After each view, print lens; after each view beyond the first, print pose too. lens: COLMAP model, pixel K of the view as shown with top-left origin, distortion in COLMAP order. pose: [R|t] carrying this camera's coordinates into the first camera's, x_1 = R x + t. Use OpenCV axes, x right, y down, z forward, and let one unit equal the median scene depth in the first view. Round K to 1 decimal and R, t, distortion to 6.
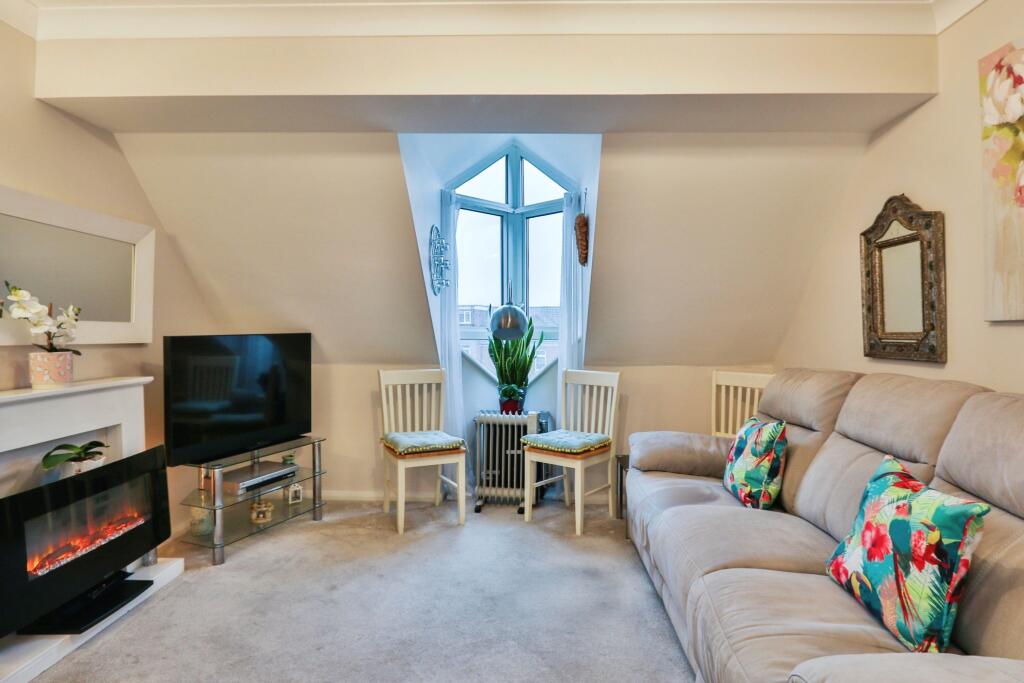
lens RADIAL K [[576.0, 0, 513.2], [0, 576.0, 314.7], [0, 0, 1]] dist [-0.064188, -0.000112]
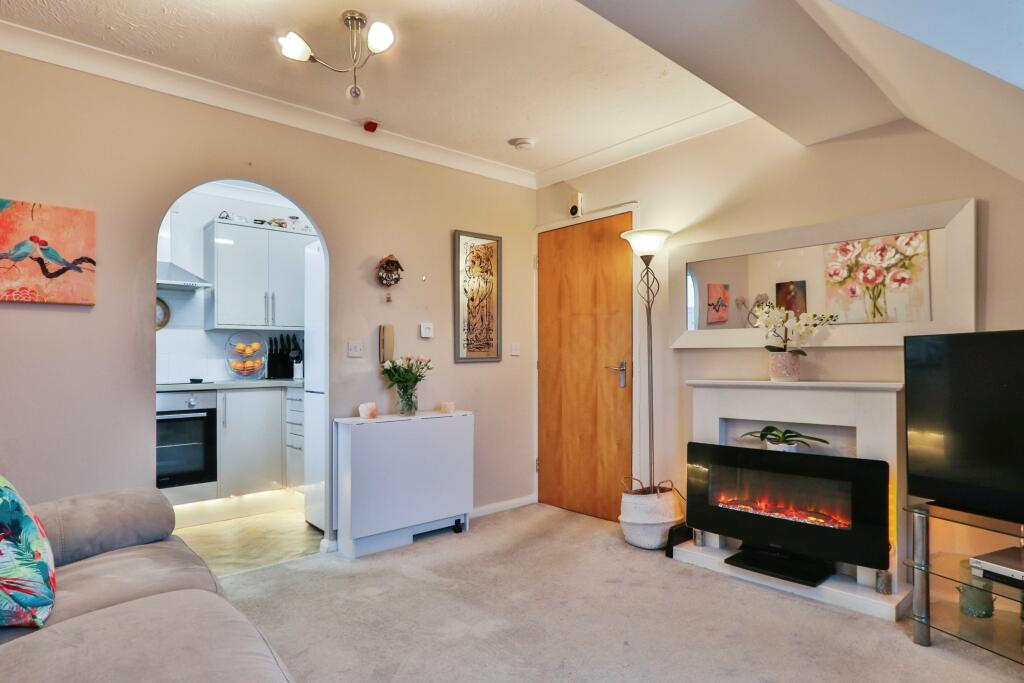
lens RADIAL K [[560.2, 0, 513.2], [0, 560.2, 361.9], [0, 0, 1]] dist [-0.000327, -0.000056]
pose [[-0.733282, 0.006630, -0.679892, 0.426146], [0.021674, 0.999672, -0.013628, 0.084491], [0.679579, -0.024729, -0.733185, 1.369209]]
